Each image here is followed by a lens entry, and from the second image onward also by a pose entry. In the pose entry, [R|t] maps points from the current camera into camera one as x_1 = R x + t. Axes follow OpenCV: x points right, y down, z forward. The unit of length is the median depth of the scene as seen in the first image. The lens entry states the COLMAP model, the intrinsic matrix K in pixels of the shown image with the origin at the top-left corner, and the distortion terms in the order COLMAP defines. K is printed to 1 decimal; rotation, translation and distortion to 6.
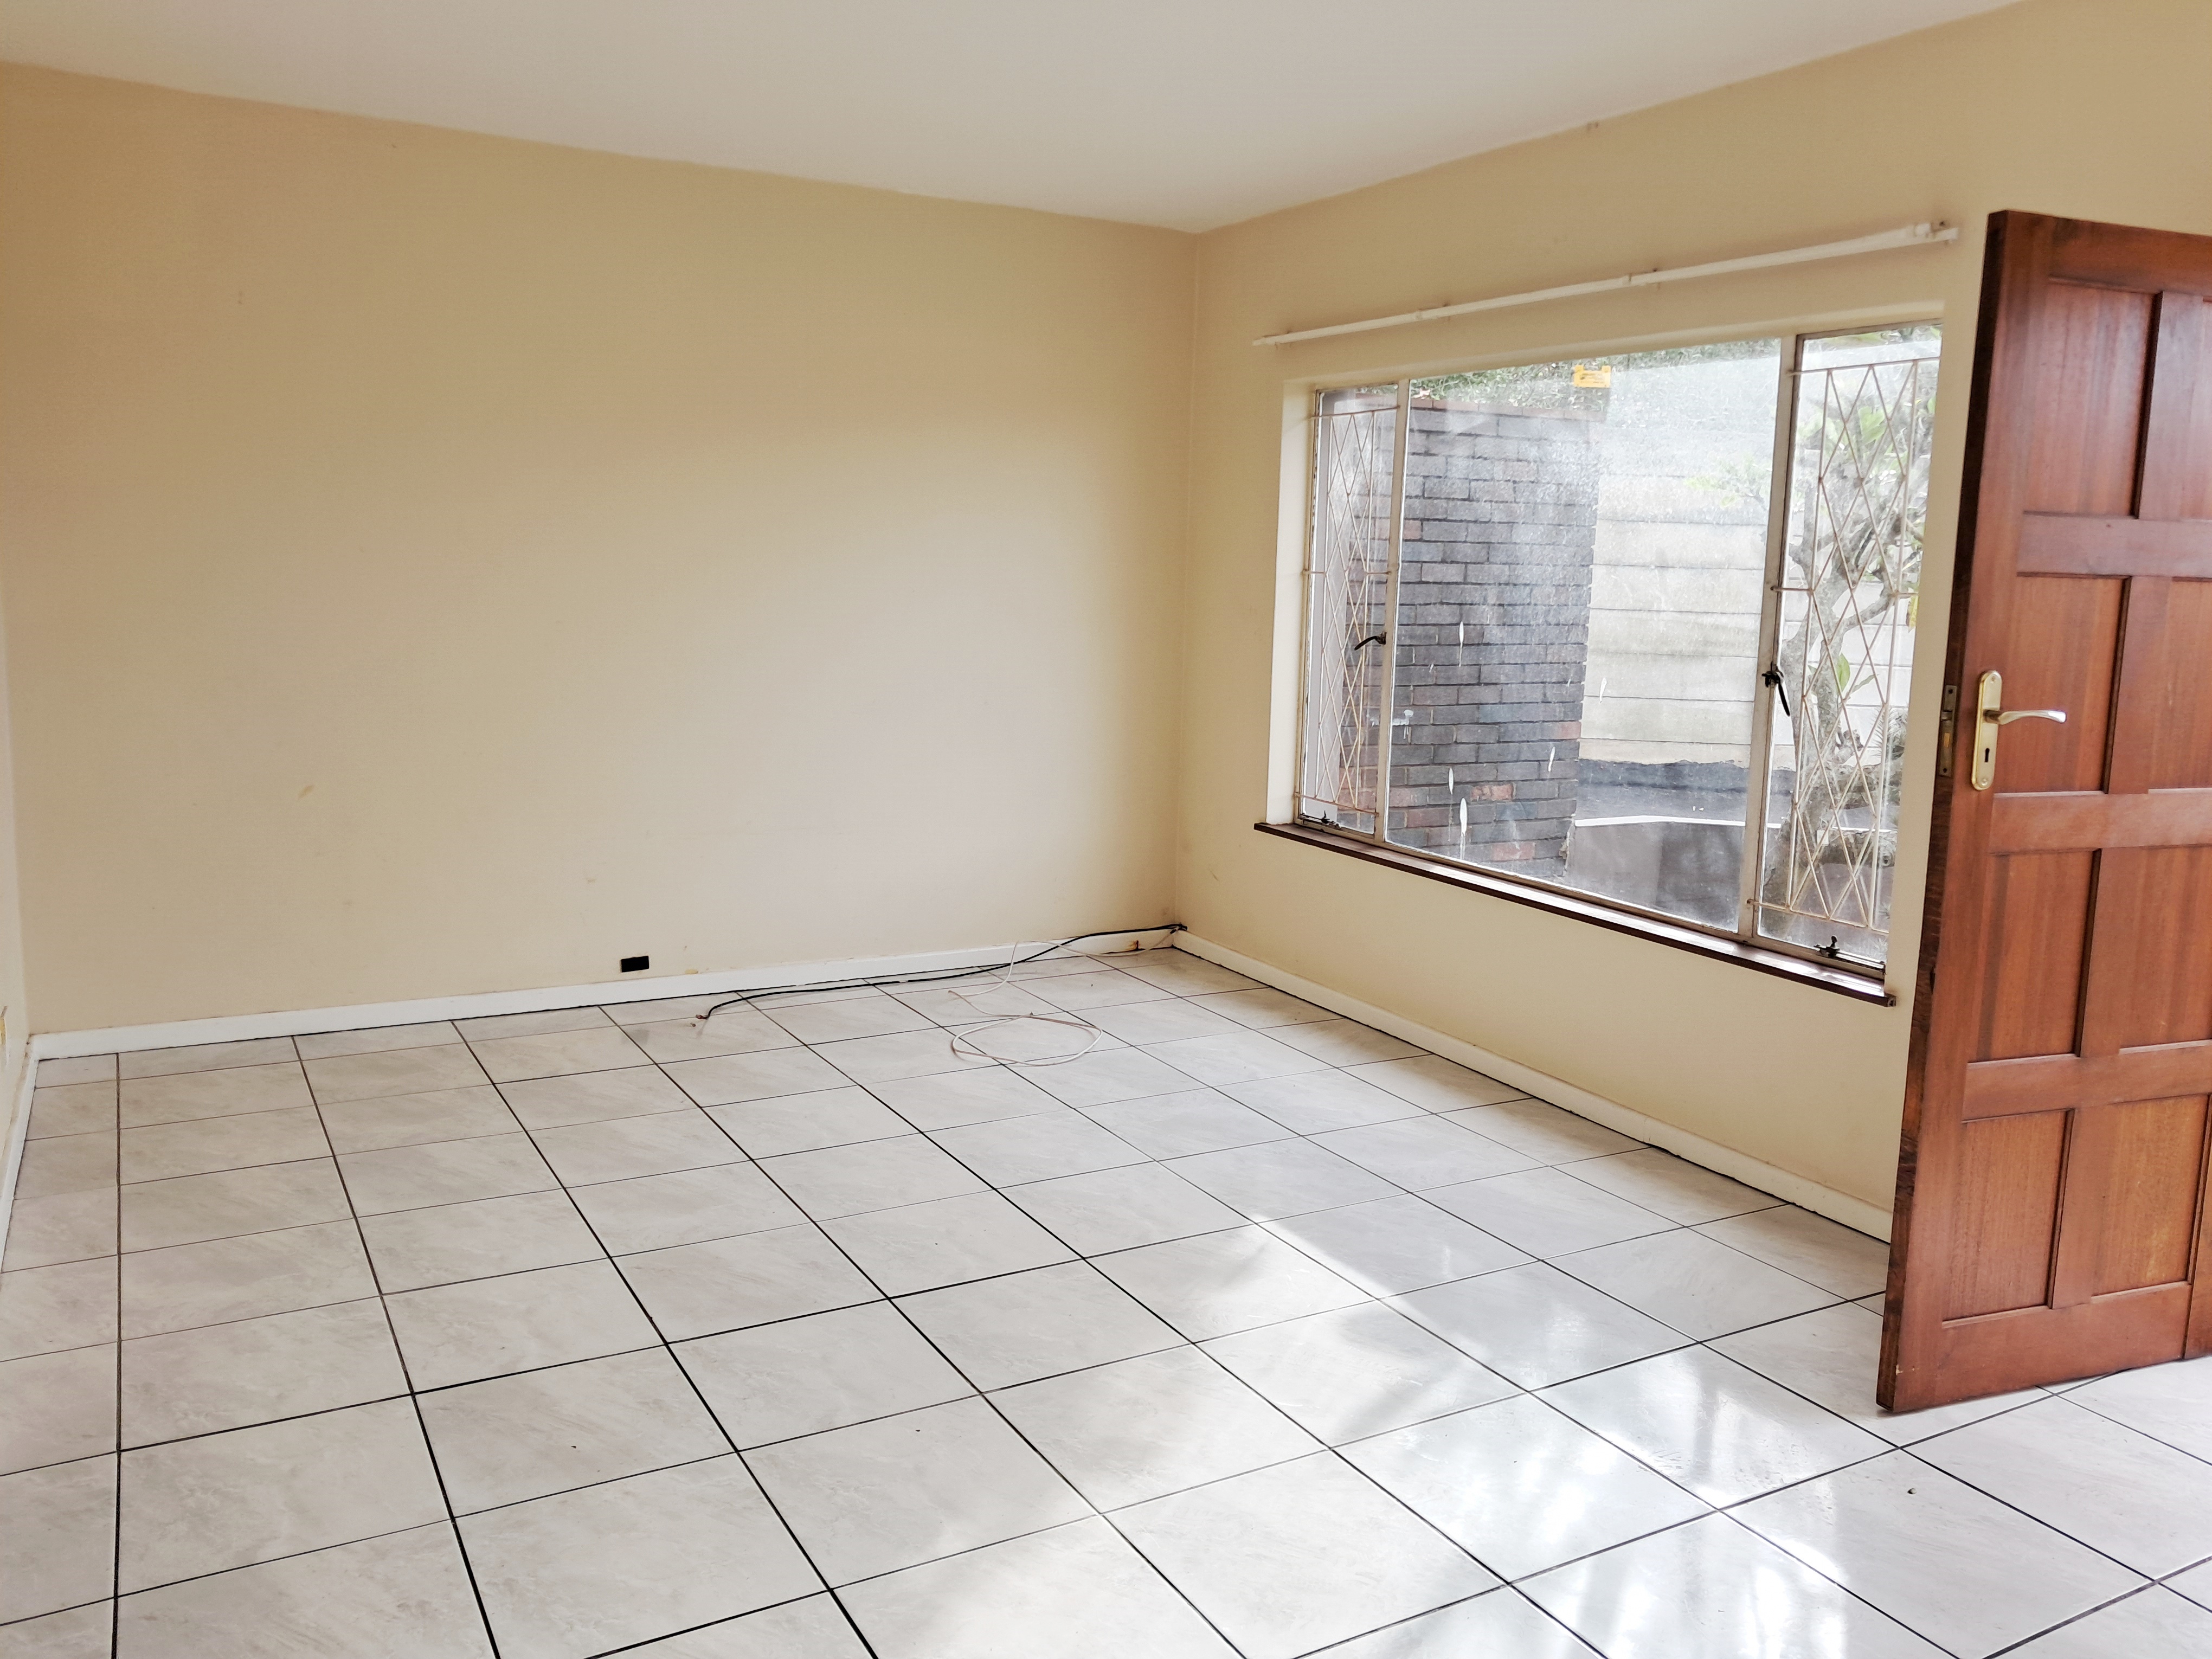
lens RADIAL K [[1747.8, 0, 1124.7], [0, 1747.8, 818.1], [0, 0, 1]] dist [0.028706, -0.022710]
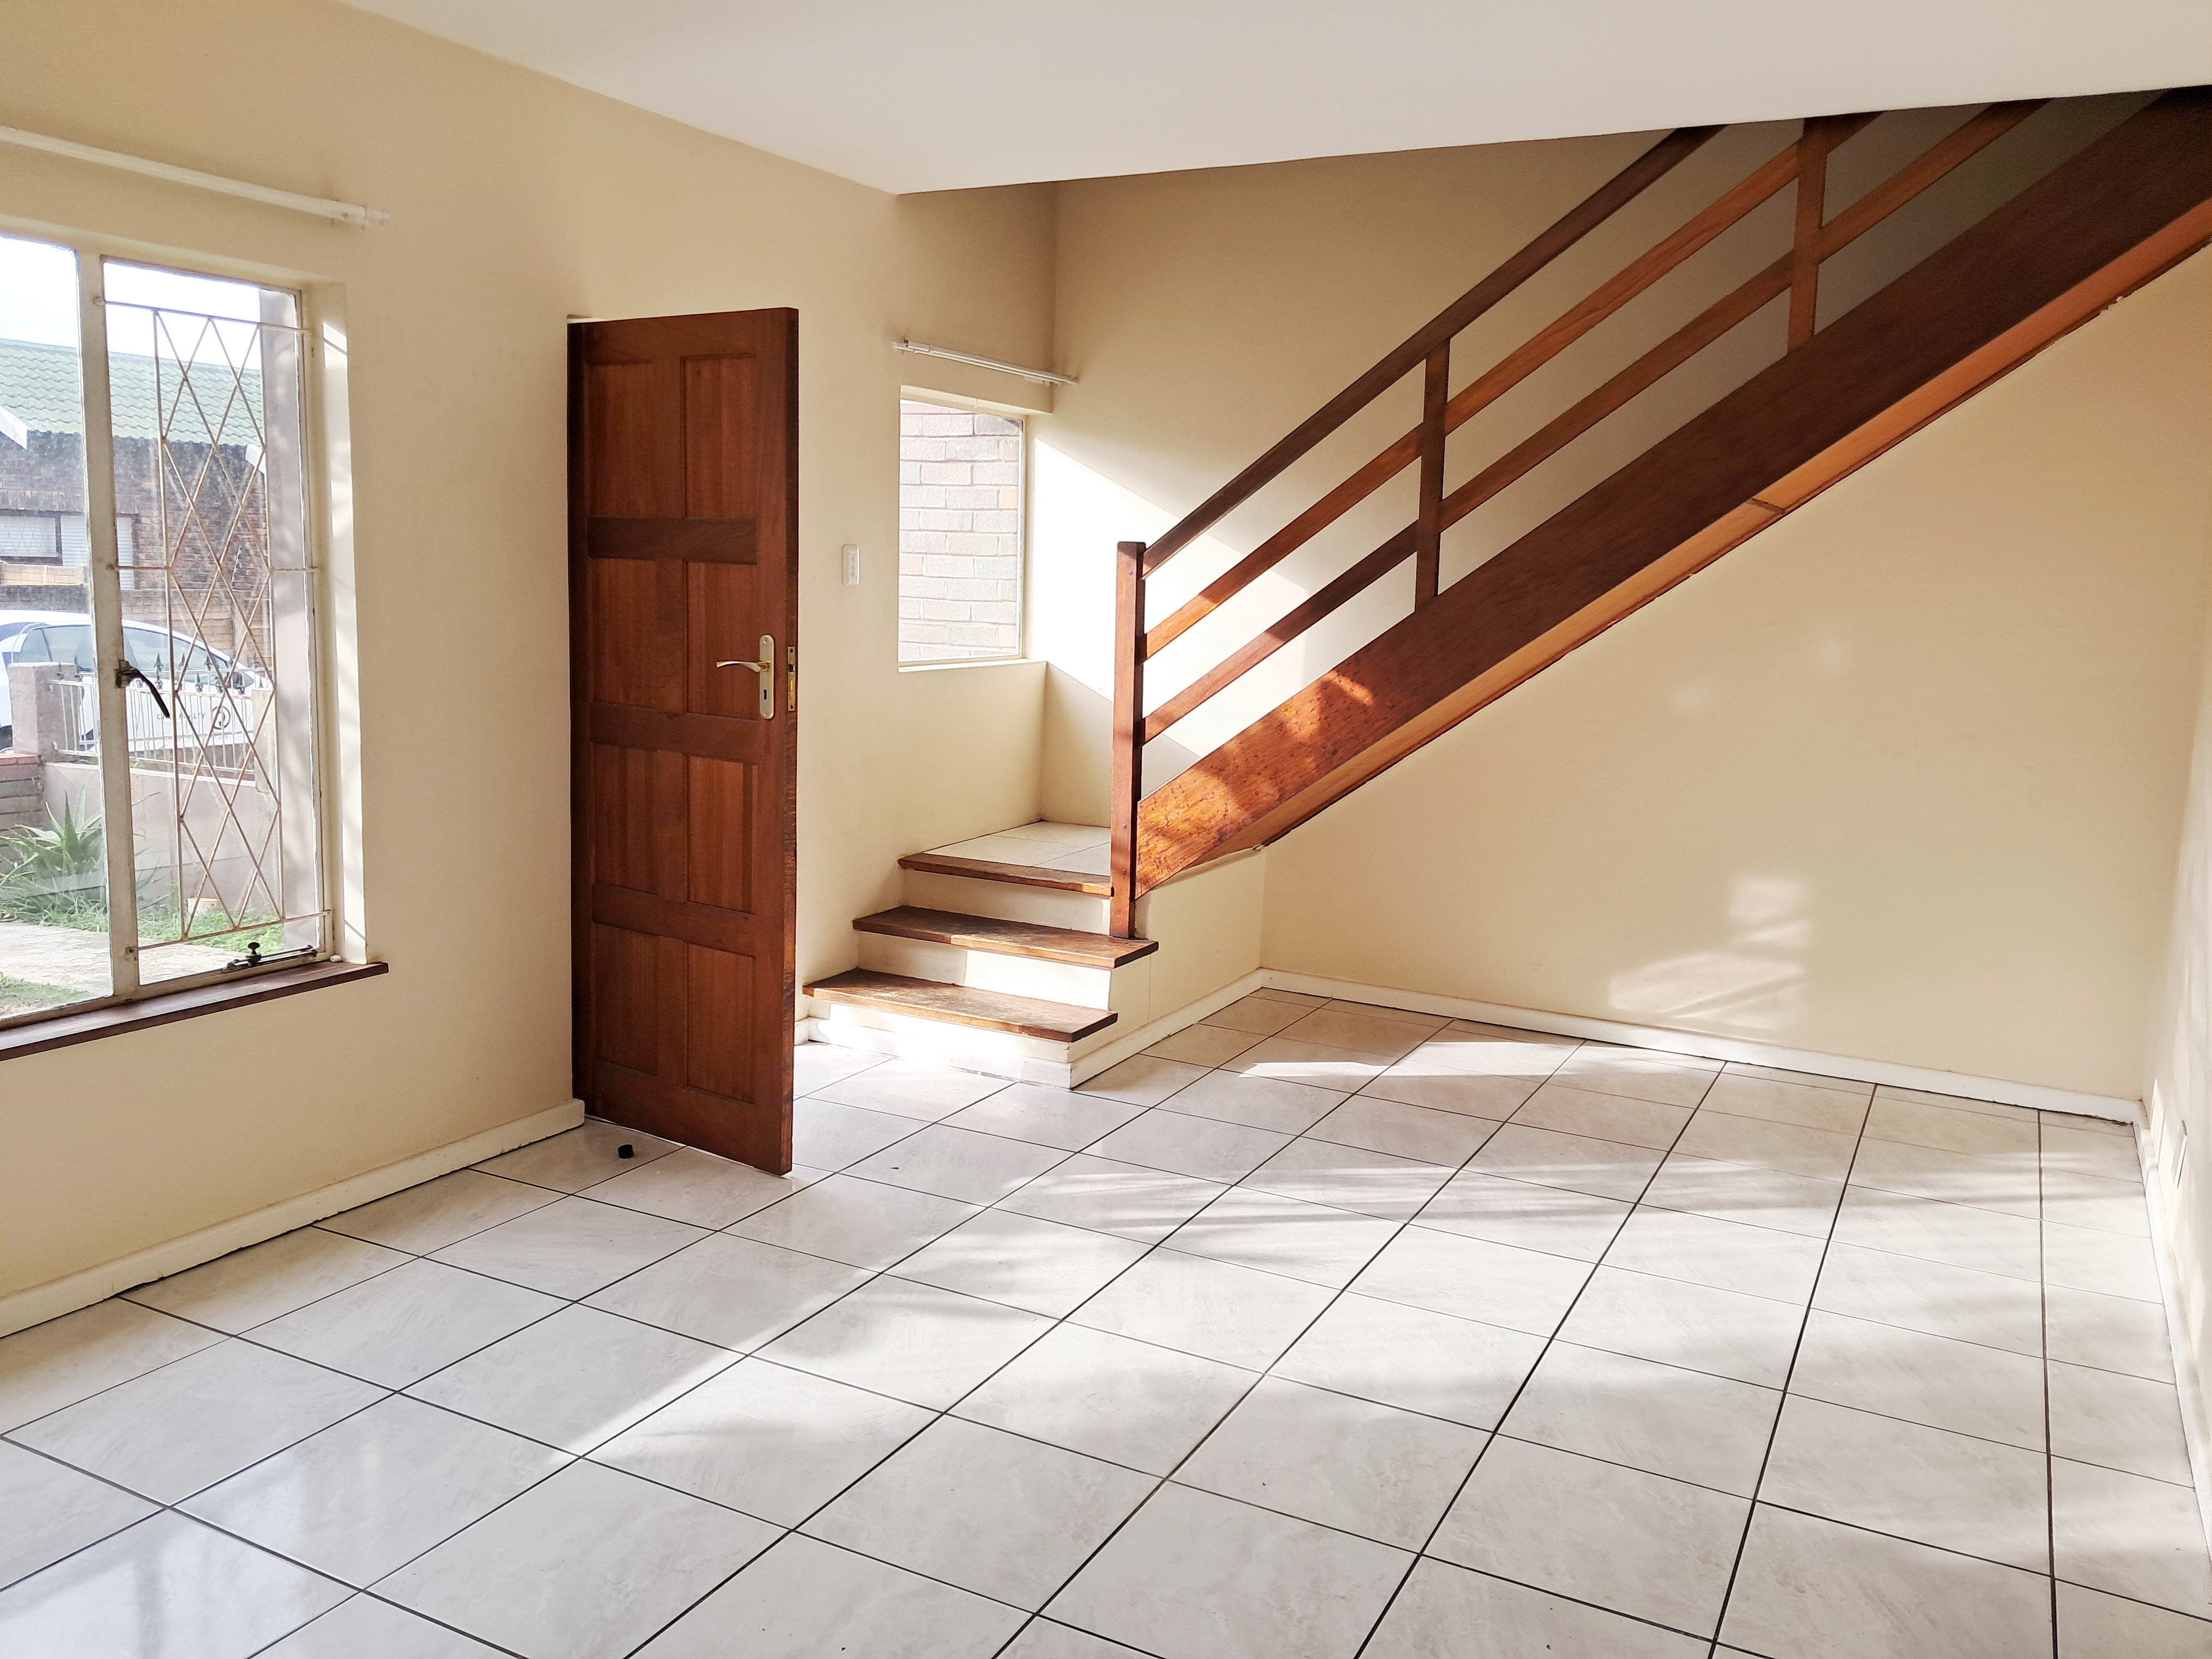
lens RADIAL K [[1747.8, 0, 1106.6], [0, 1747.8, 842.8], [0, 0, 1]] dist [0.028706, -0.022710]
pose [[-0.548584, -0.183476, 0.815716, -0.817877], [0.076908, 0.960416, 0.267745, -0.273819], [-0.832550, 0.209616, -0.512758, 1.518323]]
